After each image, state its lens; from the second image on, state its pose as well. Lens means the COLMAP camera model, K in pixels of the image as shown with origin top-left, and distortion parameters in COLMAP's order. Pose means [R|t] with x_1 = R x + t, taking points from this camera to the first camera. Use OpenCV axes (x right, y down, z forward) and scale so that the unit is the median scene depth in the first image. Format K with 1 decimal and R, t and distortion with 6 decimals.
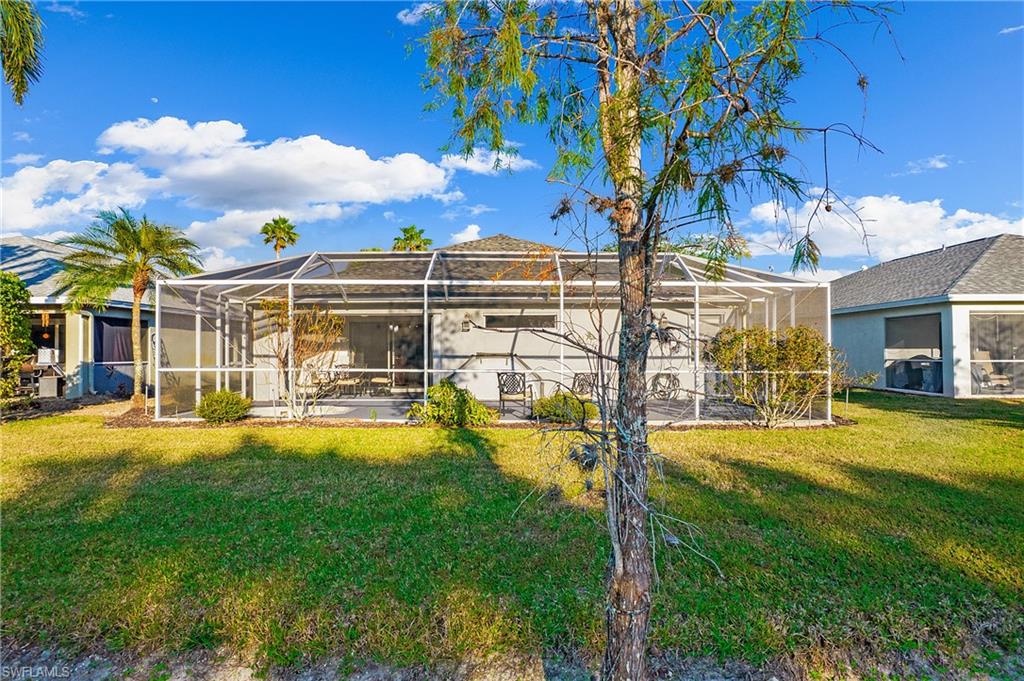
lens RADIAL K [[647.1, 0, 512.0], [0, 647.1, 340.5], [0, 0, 1]] dist [-0.001303, 0.000158]
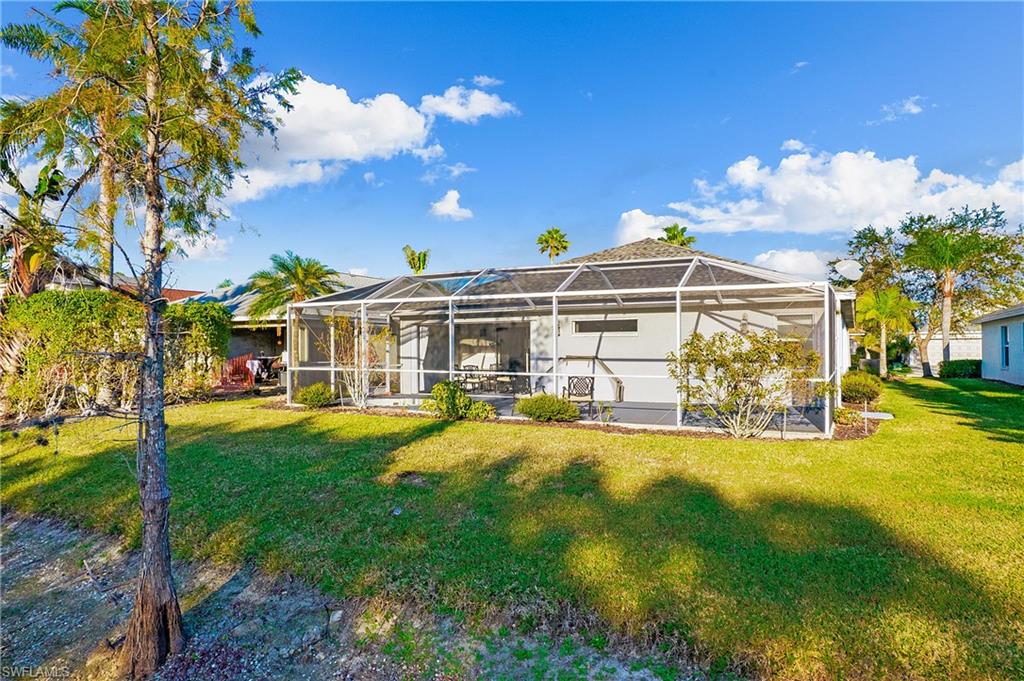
lens RADIAL K [[647.1, 0, 512.0], [0, 647.1, 340.5], [0, 0, 1]] dist [-0.001303, 0.000158]
pose [[0.885438, -0.008203, -0.464685, 0.369144], [0.009459, 0.999955, 0.000372, -0.007609], [0.464661, -0.004725, 0.885476, -0.000420]]
